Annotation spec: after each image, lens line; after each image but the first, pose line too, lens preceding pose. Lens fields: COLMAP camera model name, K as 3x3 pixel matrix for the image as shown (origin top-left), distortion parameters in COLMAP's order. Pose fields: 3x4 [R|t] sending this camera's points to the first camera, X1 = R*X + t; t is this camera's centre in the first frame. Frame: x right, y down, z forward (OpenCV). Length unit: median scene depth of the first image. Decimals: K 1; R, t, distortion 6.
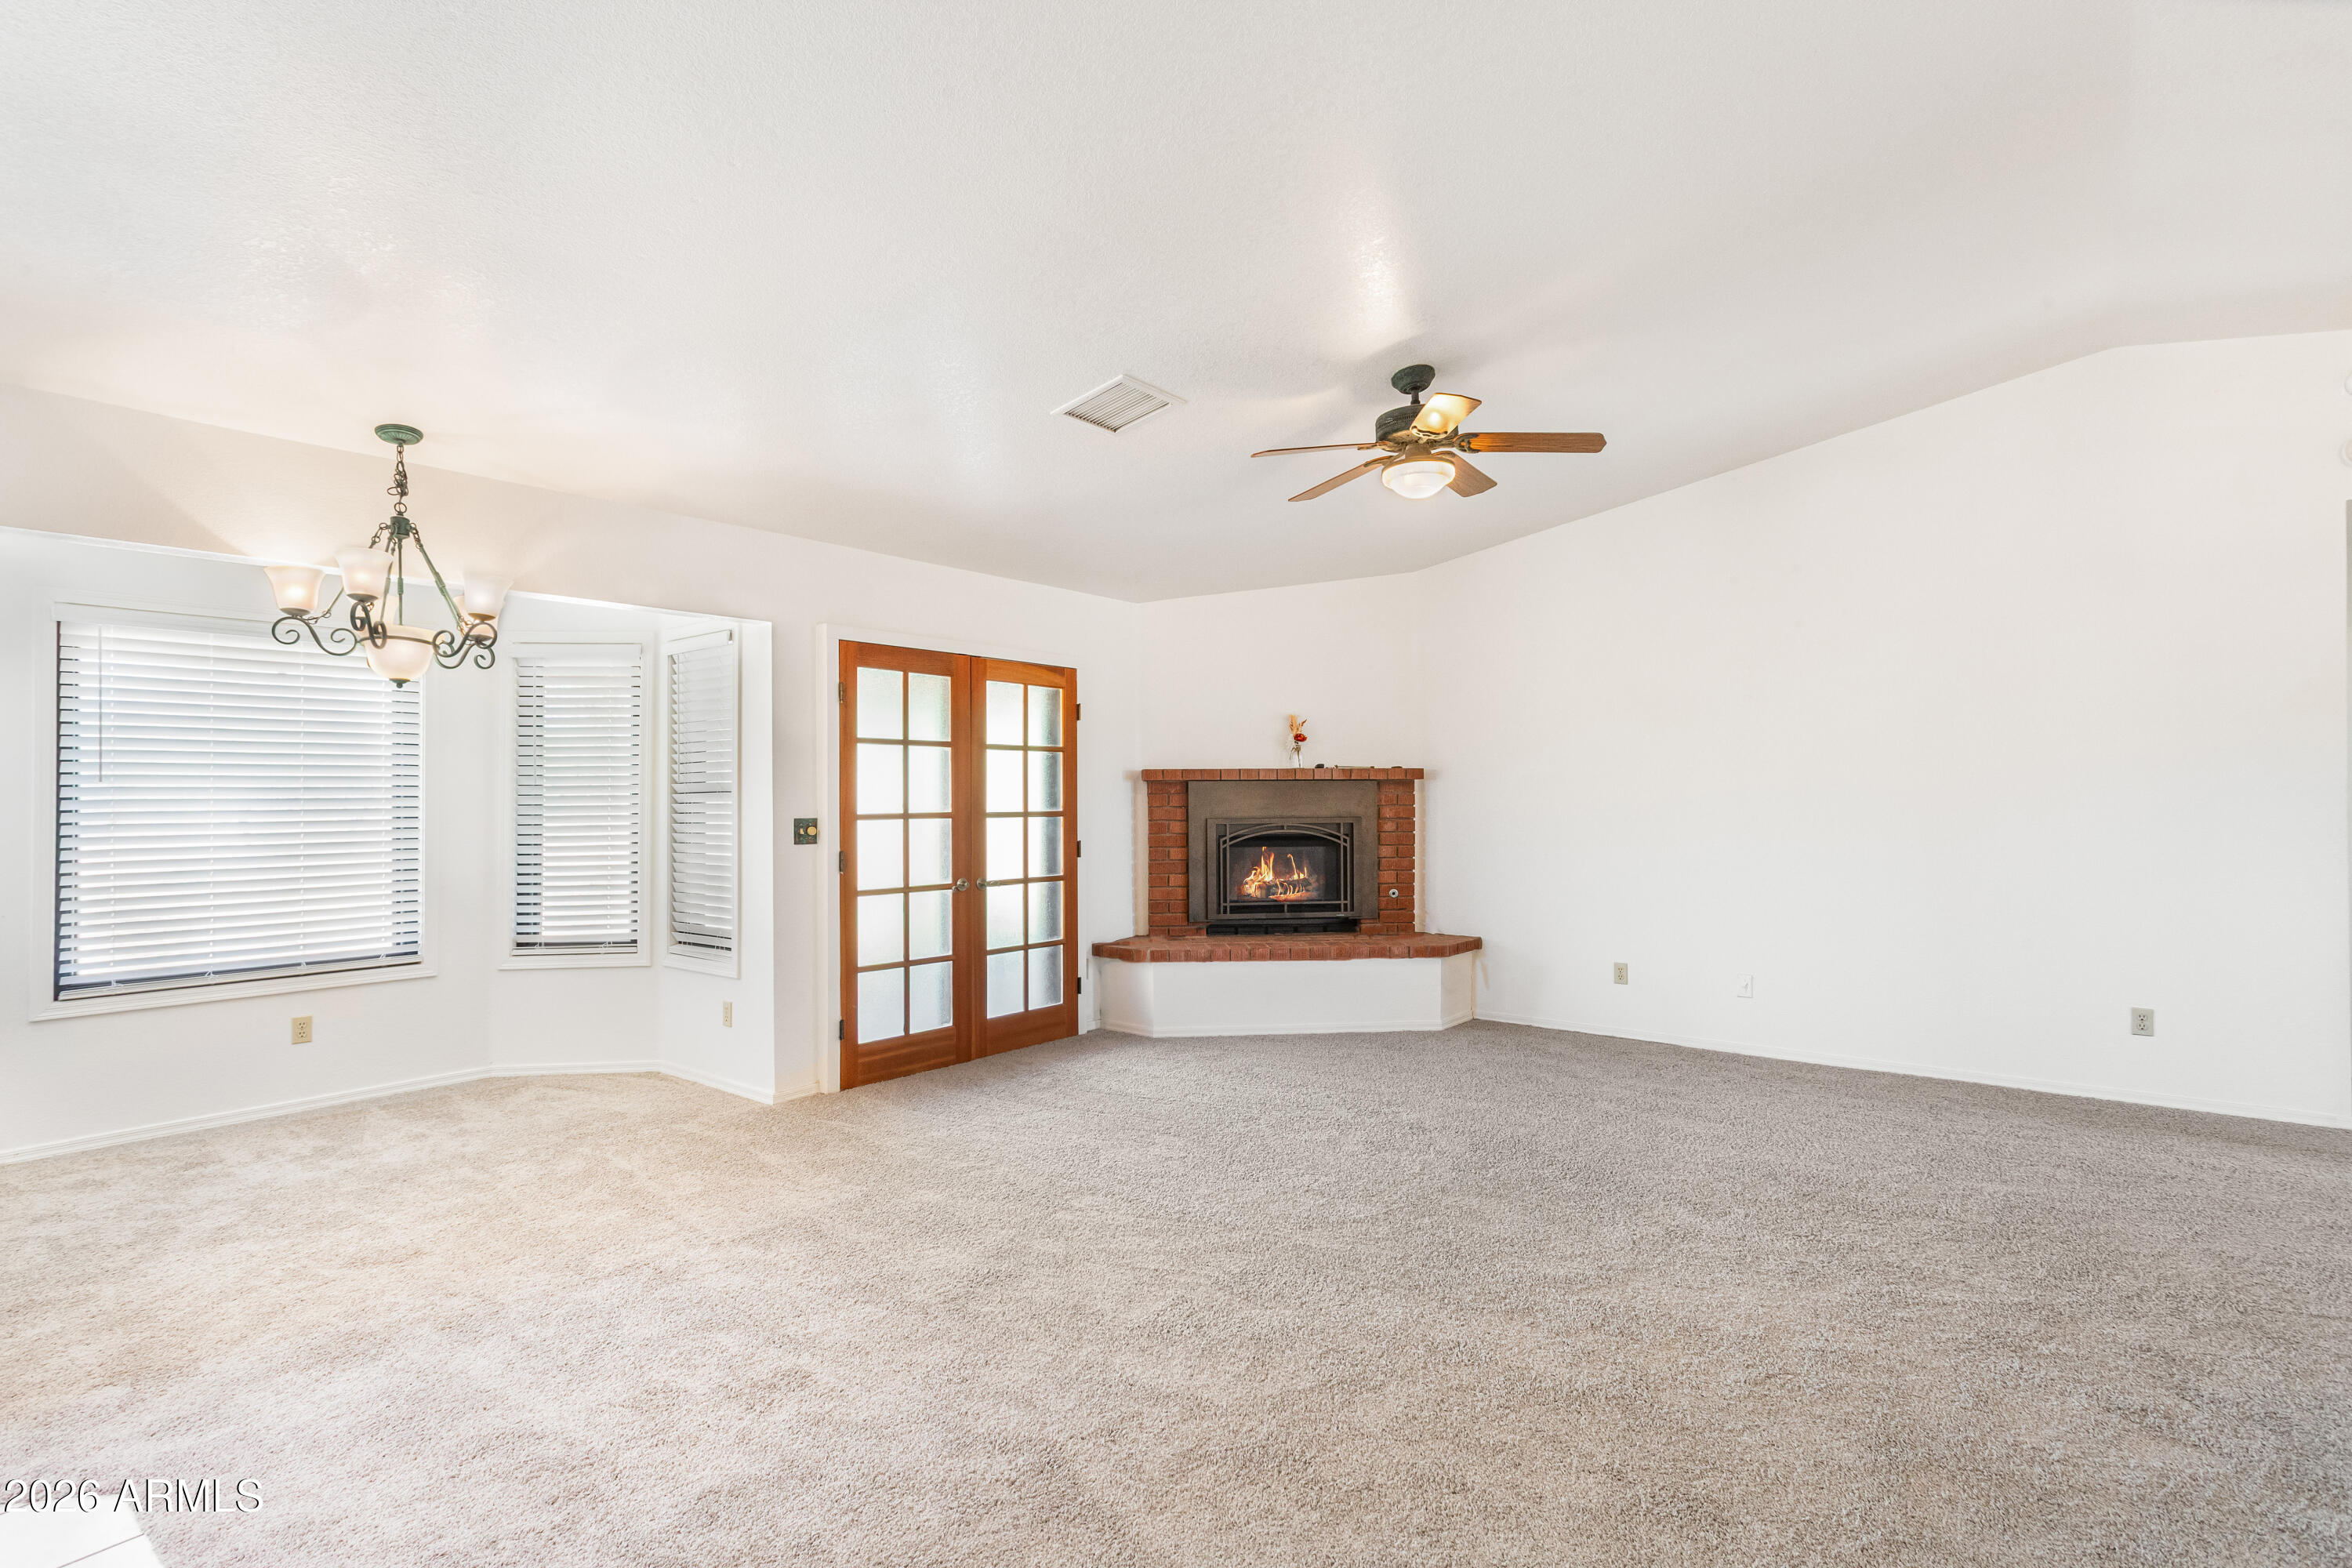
lens RADIAL K [[1135.5, 0, 1174.0], [0, 1135.5, 792.5], [0, 0, 1]] dist [0.005454, 0.001225]
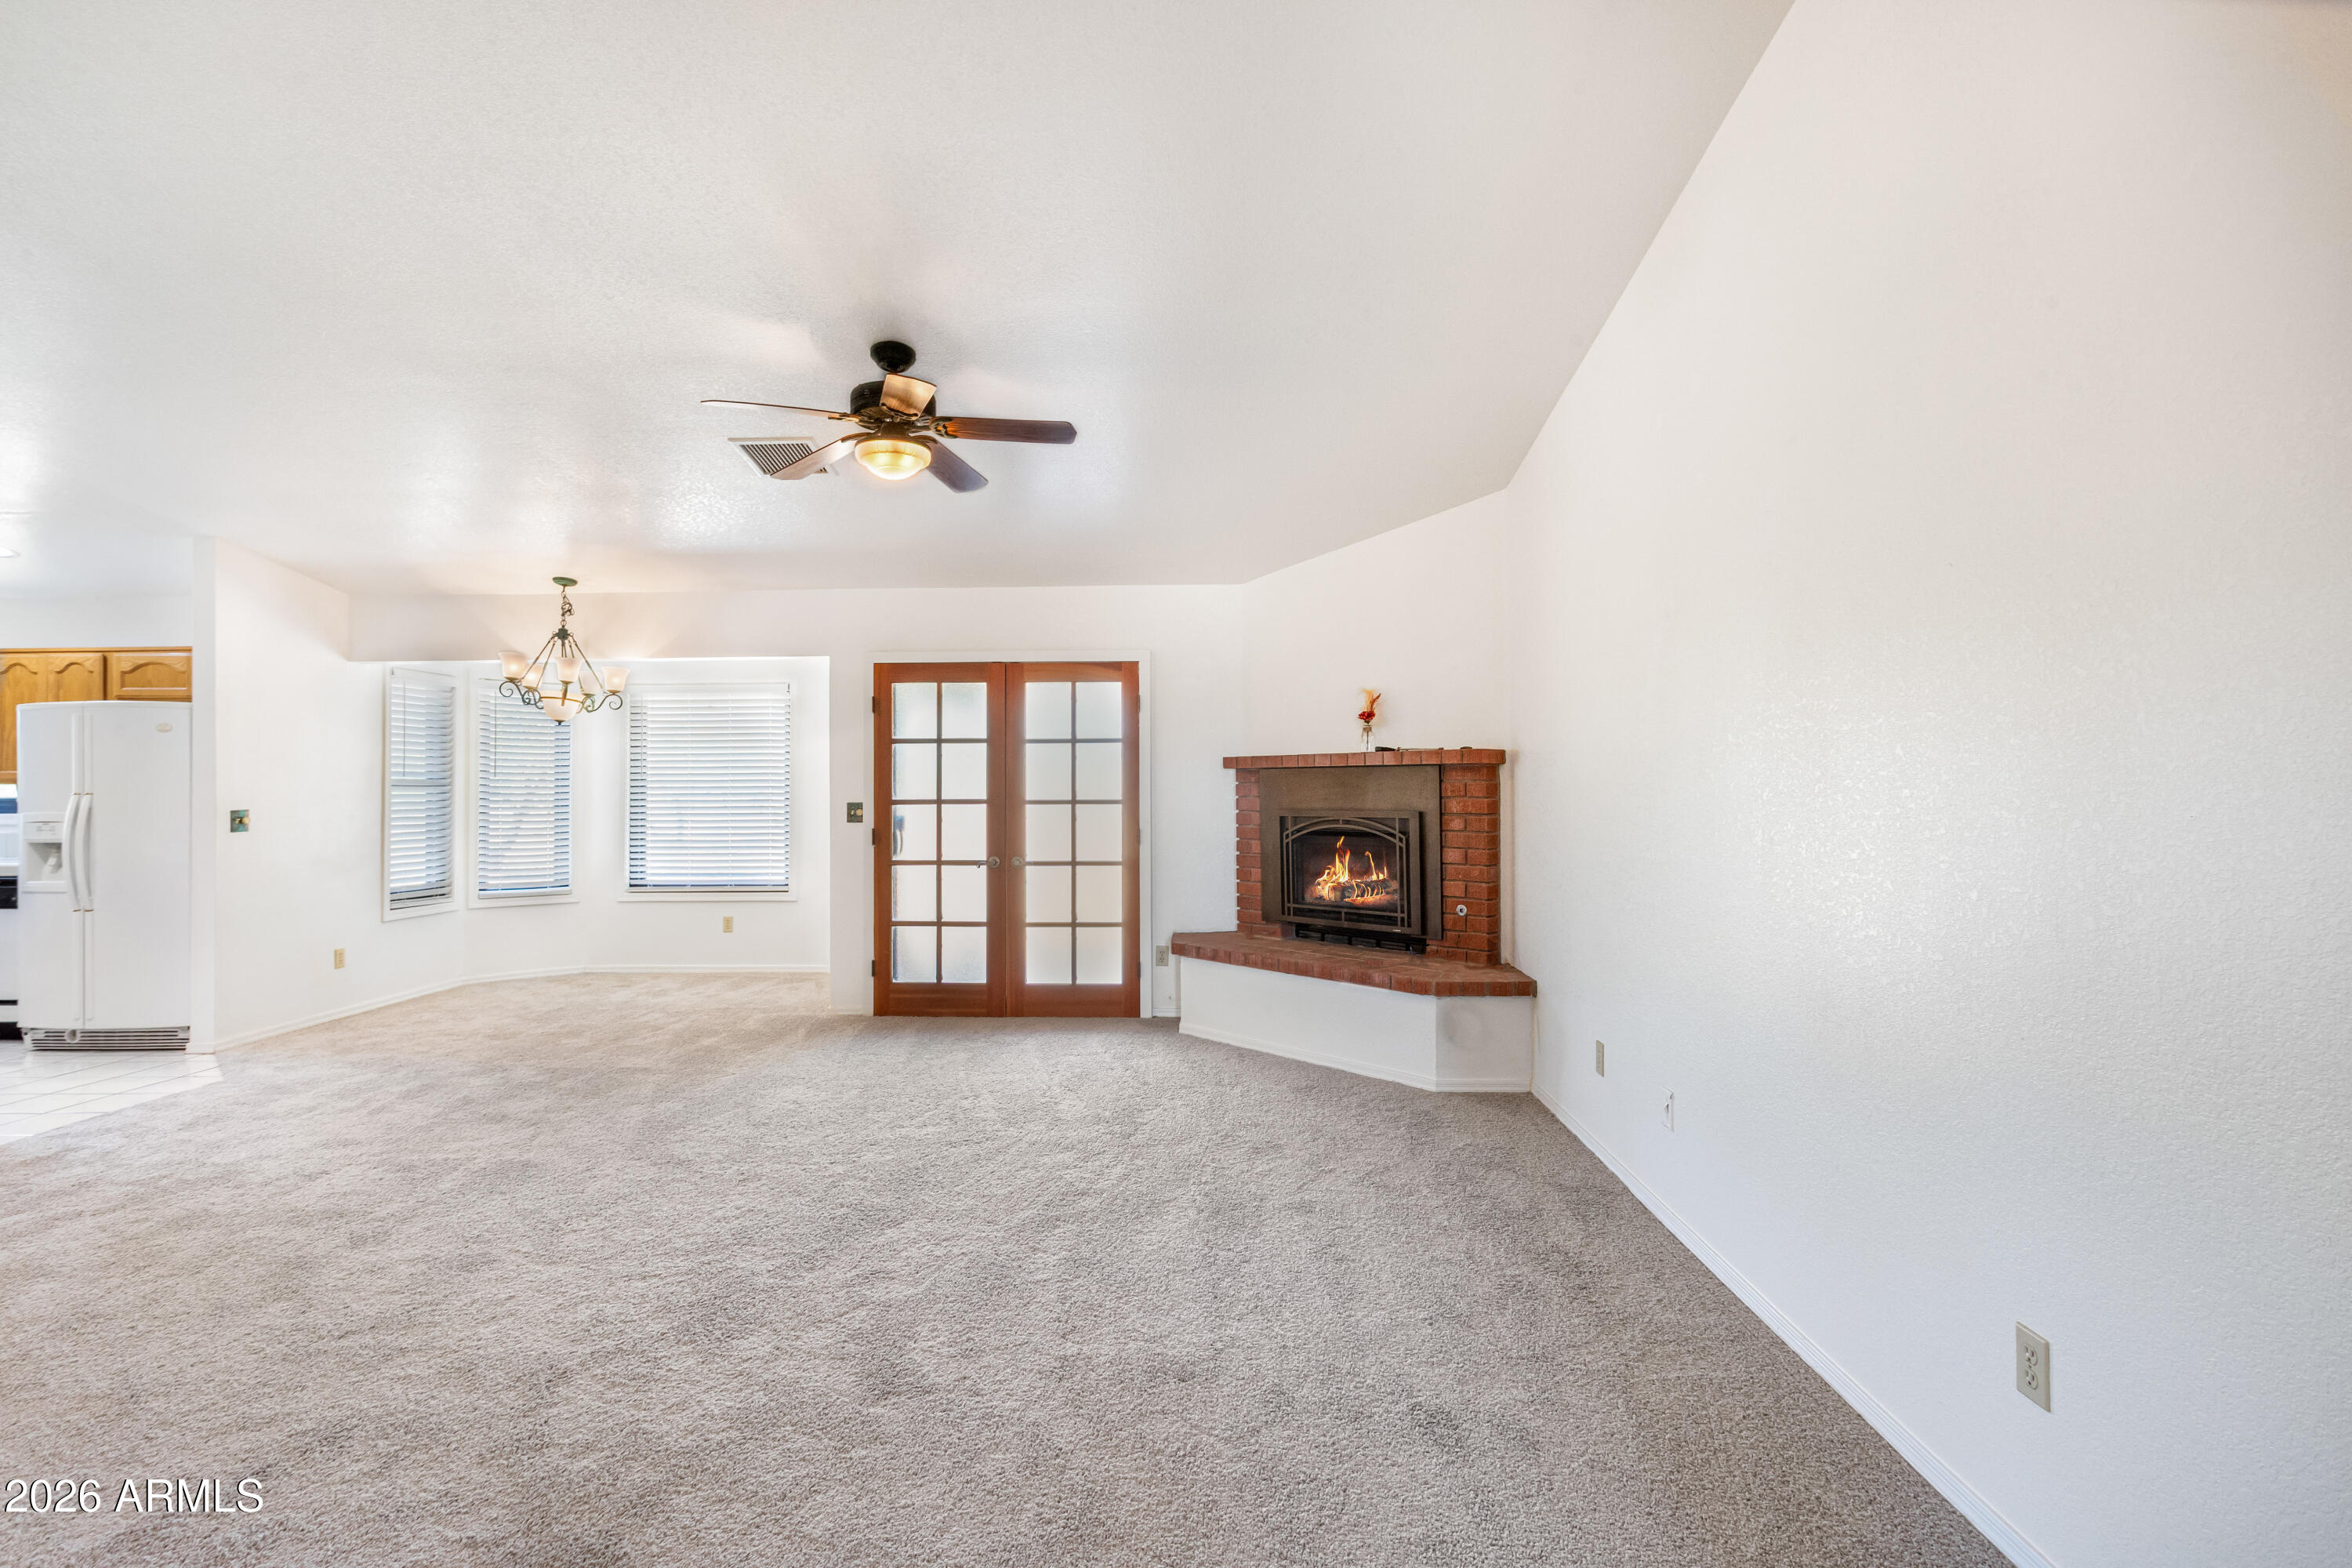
lens RADIAL K [[1147.0, 0, 1175.0], [0, 1147.0, 775.2], [0, 0, 1]] dist [0.007724, 0.000838]
pose [[0.598981, -0.004373, -0.800751, 0.766256], [0.004698, 0.999987, -0.001946, -0.003572], [0.800749, -0.002596, 0.598994, 0.402618]]
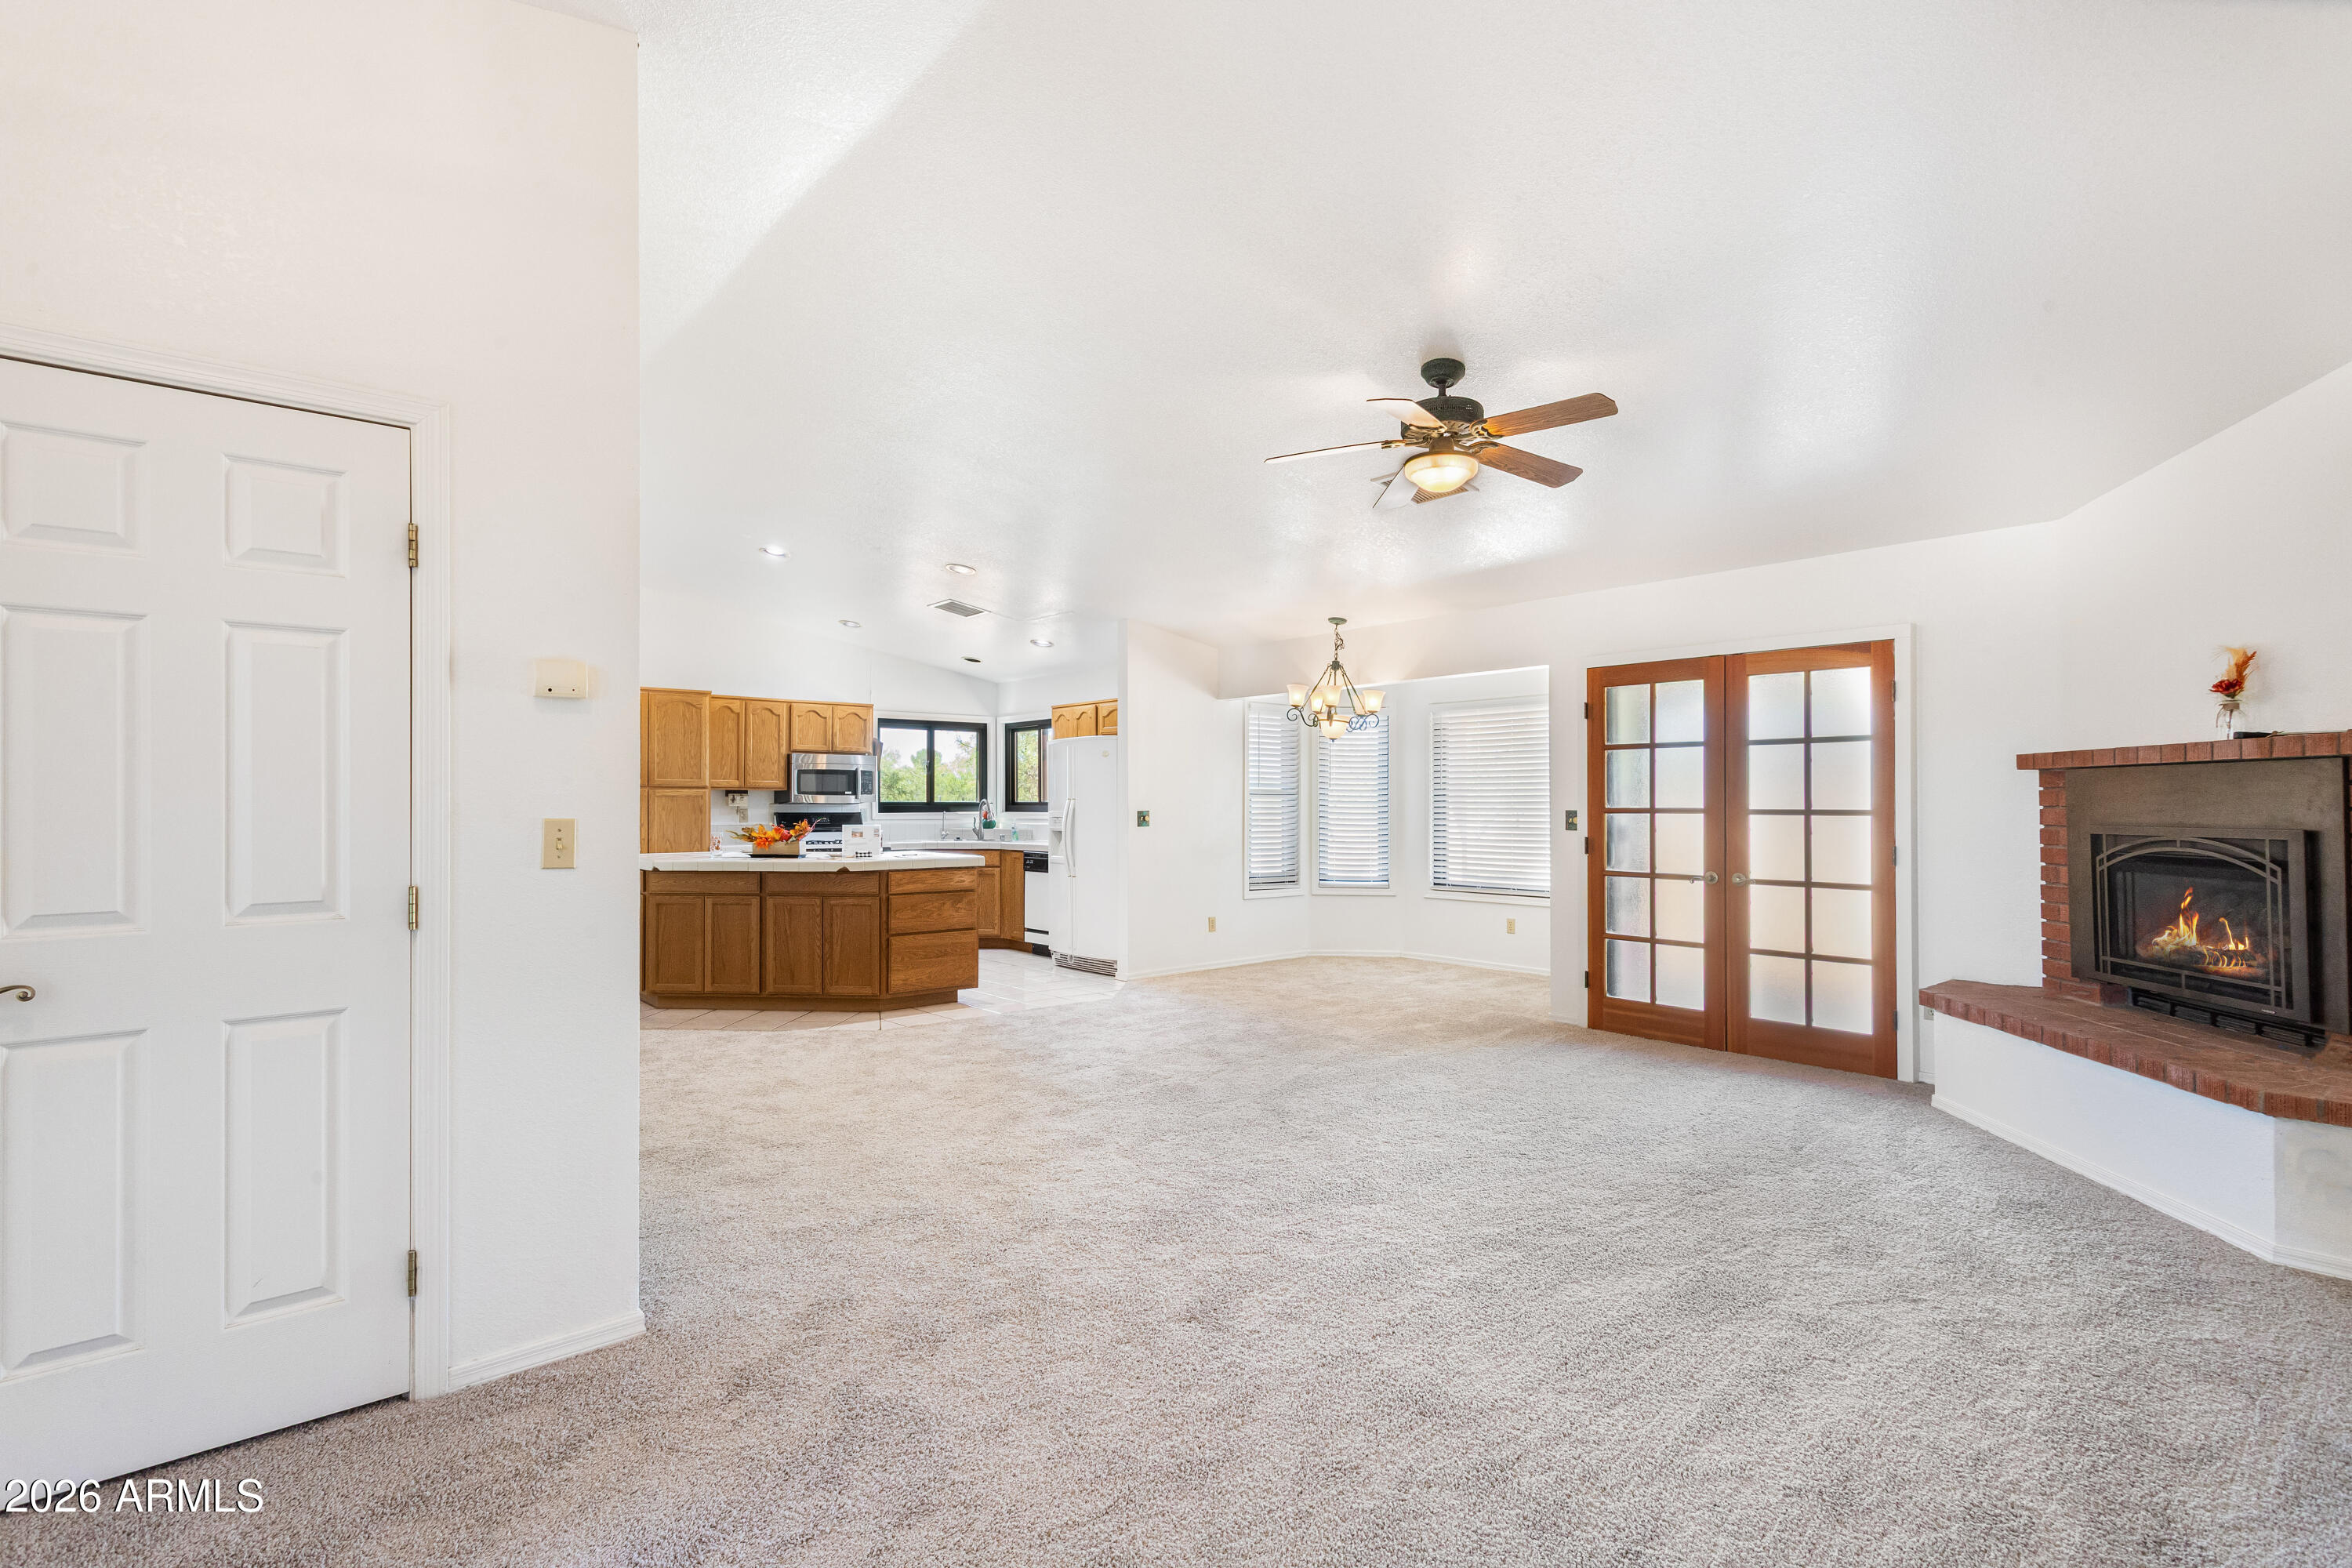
lens RADIAL K [[1135.5, 0, 1174.0], [0, 1135.5, 792.5], [0, 0, 1]] dist [0.005454, 0.001225]
pose [[-0.182239, -0.002120, -0.983252, 0.828869], [0.006597, 0.999973, -0.003378, 0.002966], [0.983232, -0.007102, -0.182220, 0.632325]]
